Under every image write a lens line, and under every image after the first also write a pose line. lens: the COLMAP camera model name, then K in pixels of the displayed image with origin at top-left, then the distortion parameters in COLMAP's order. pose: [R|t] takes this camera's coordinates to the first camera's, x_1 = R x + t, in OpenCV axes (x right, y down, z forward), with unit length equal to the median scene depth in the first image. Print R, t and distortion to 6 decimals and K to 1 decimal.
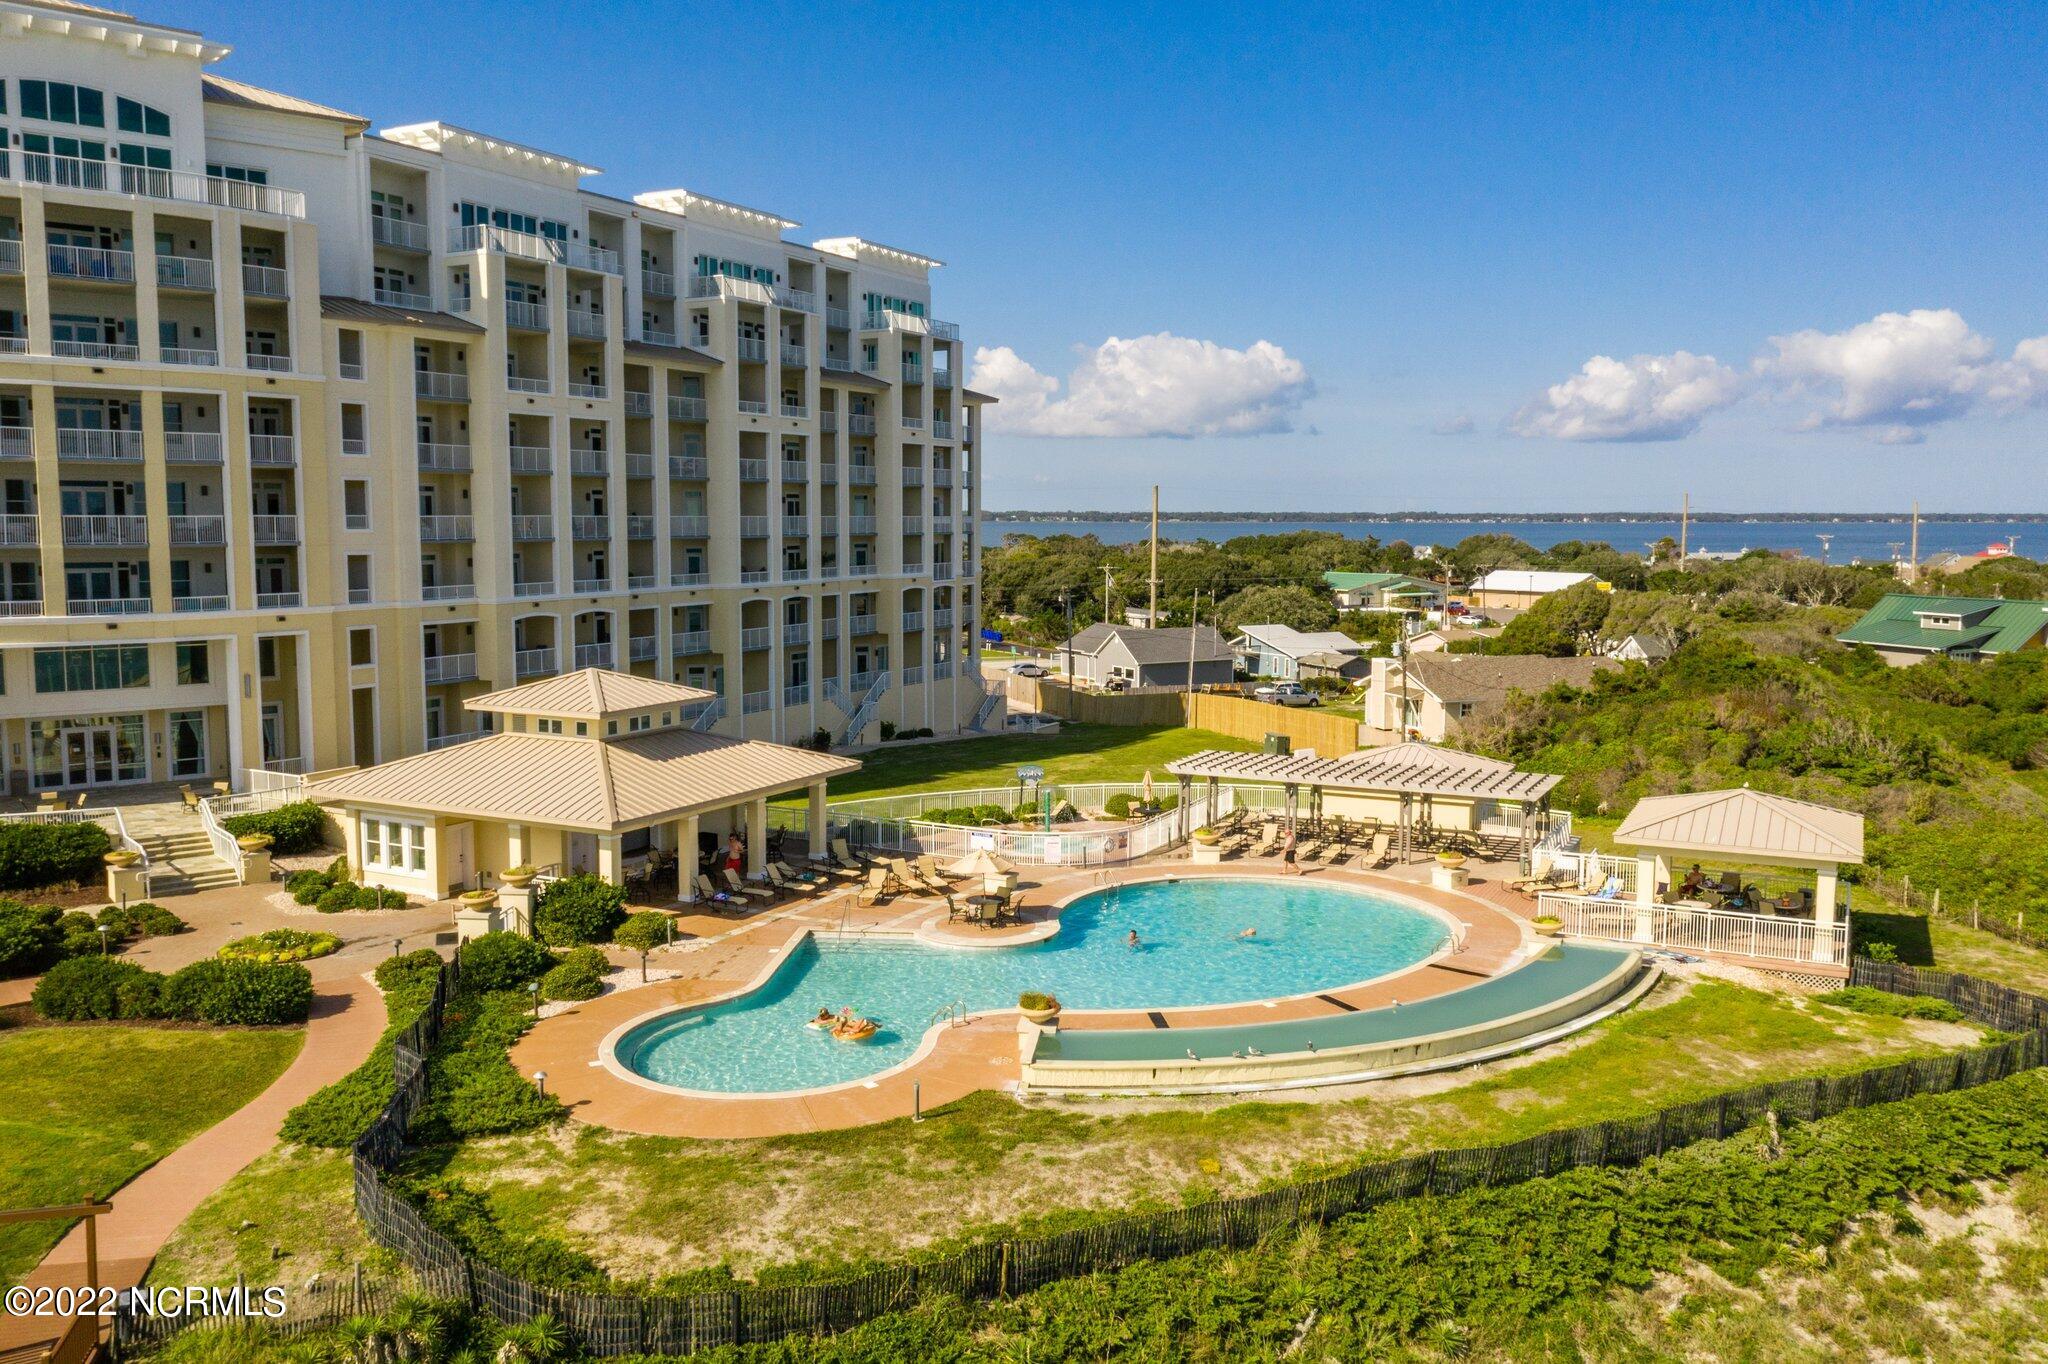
lens RADIAL K [[1632.1, 0, 1025.9], [0, 1632.1, 689.5], [0, 0, 1]] dist [-0.010355, -0.000052]
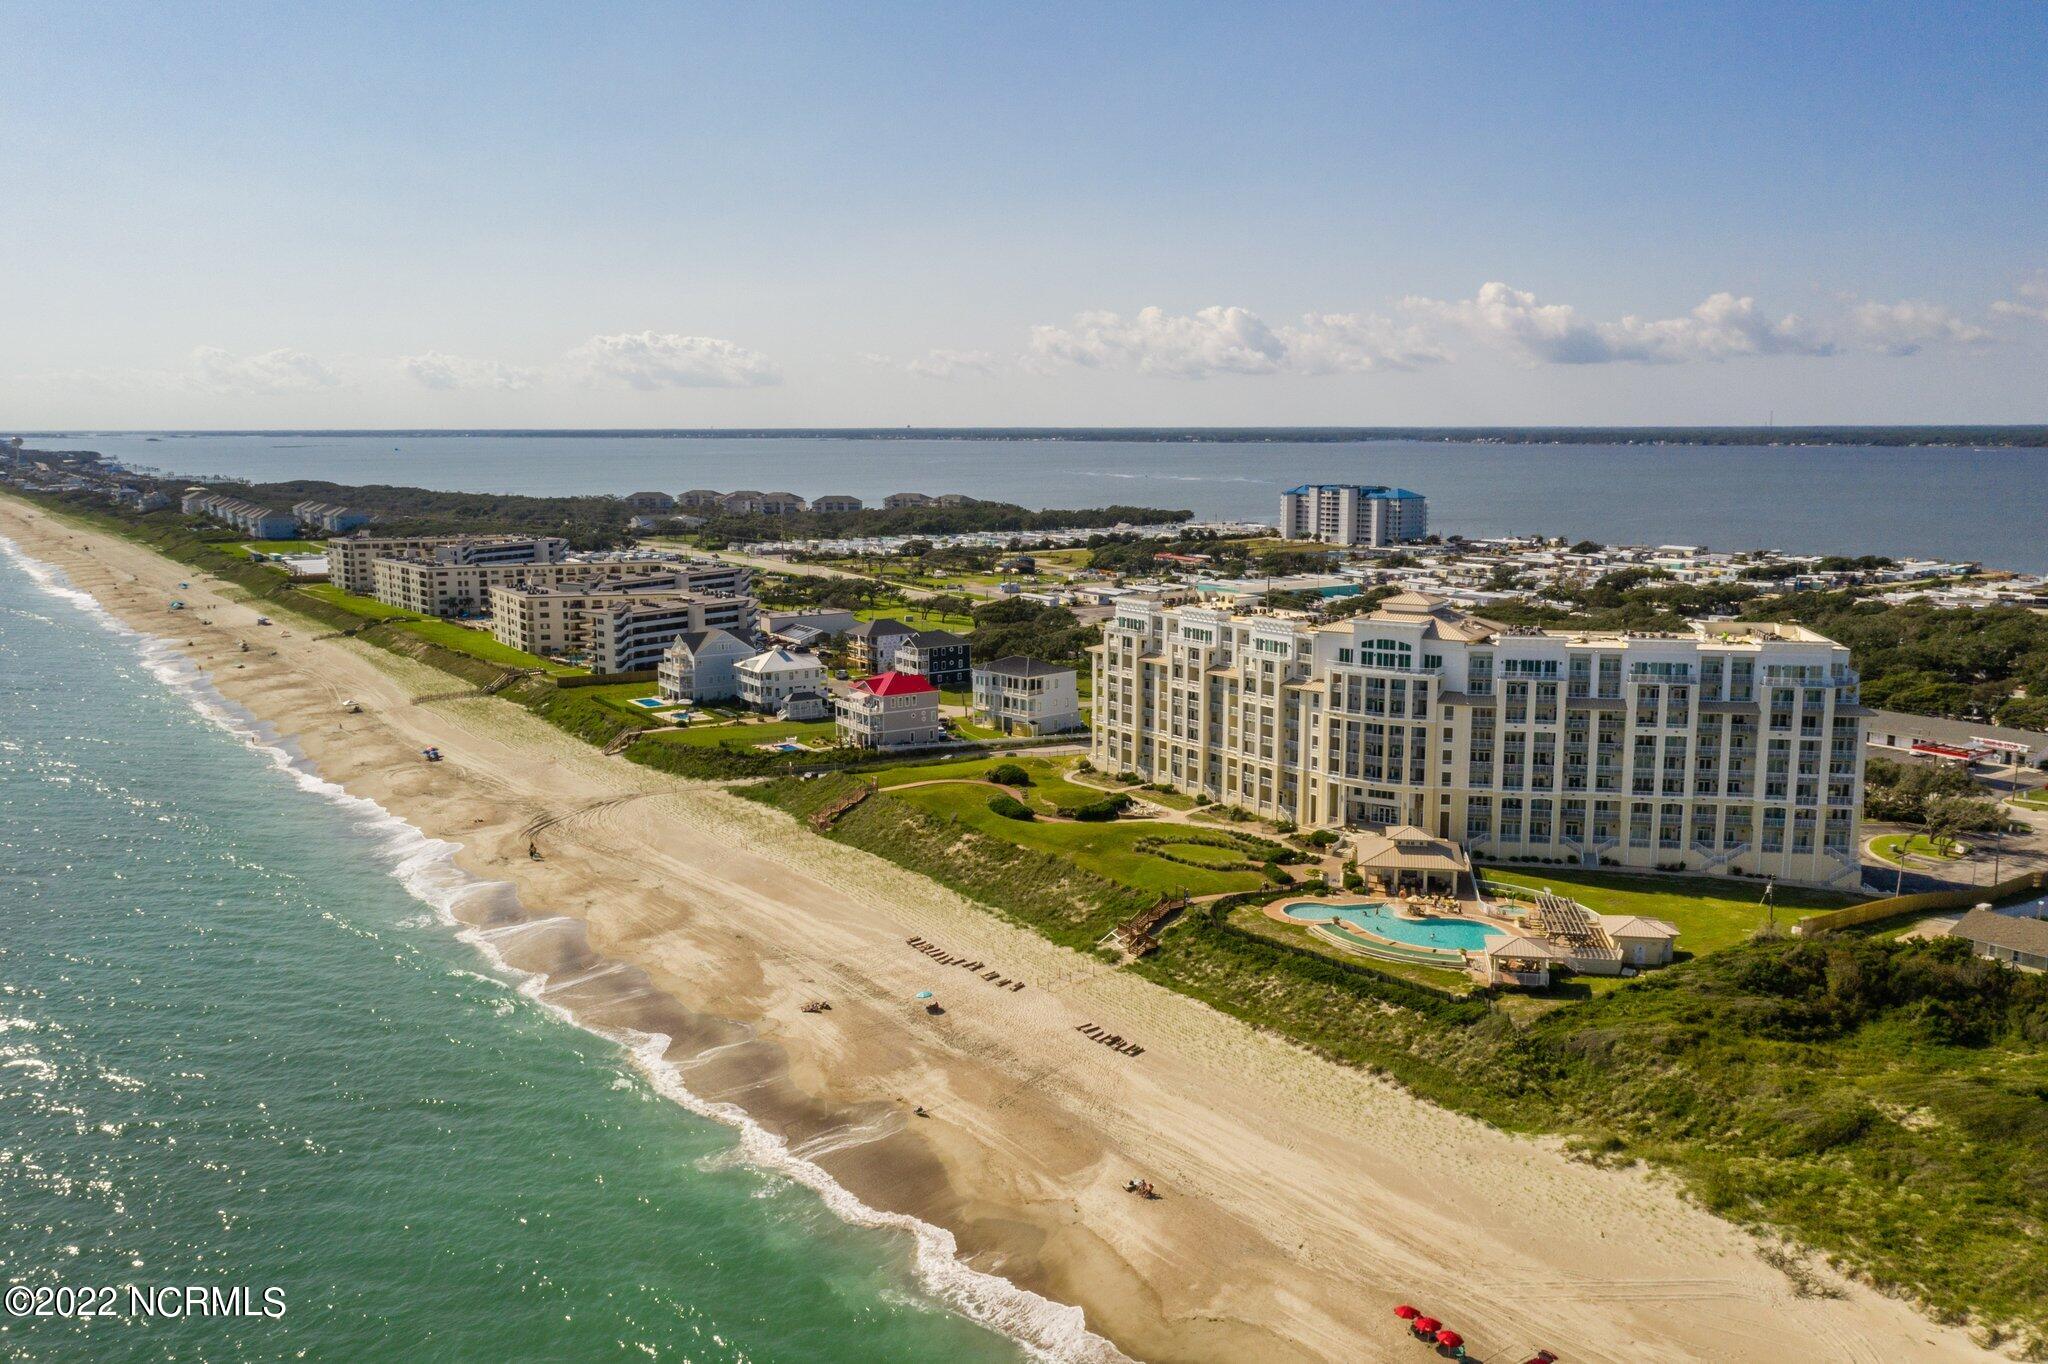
lens RADIAL K [[1632.1, 0, 1035.4], [0, 1632.1, 673.9], [0, 0, 1]] dist [-0.010355, -0.000052]
pose [[0.283126, 0.141624, -0.948568, 2.311584], [-0.100764, 0.987956, 0.117429, -0.548510], [0.953775, 0.062334, 0.293987, -0.732636]]
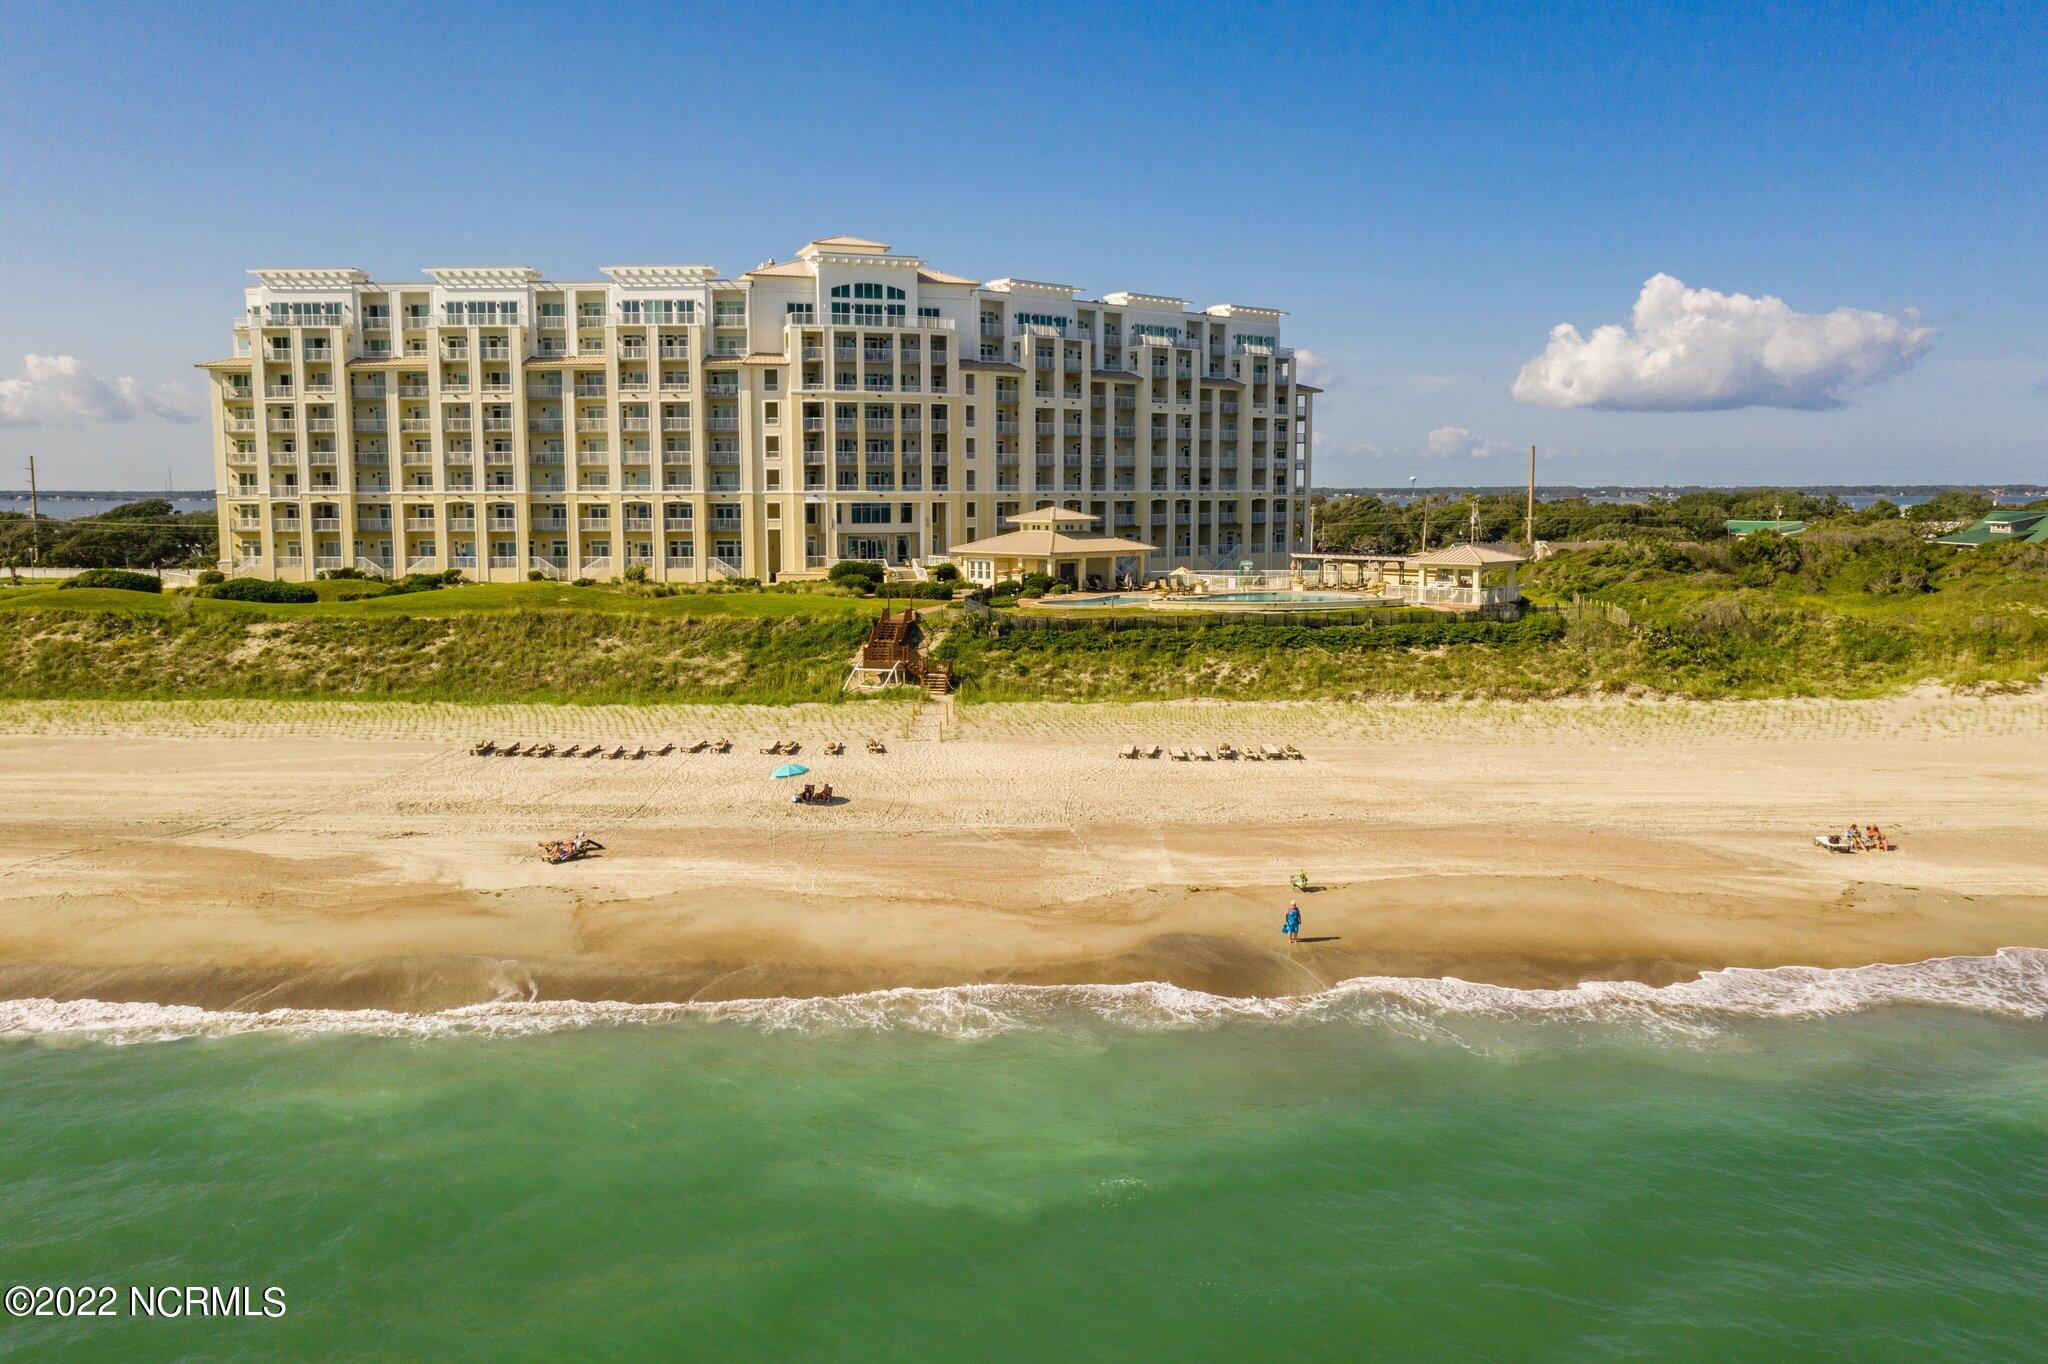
lens RADIAL K [[1632.1, 0, 1020.7], [0, 1632.1, 686.1], [0, 0, 1]] dist [-0.010355, -0.000052]
pose [[0.937241, 0.034785, -0.346942, 0.454799], [-0.031003, 0.999384, 0.016446, 0.176614], [0.347301, -0.004658, 0.937742, -1.110464]]
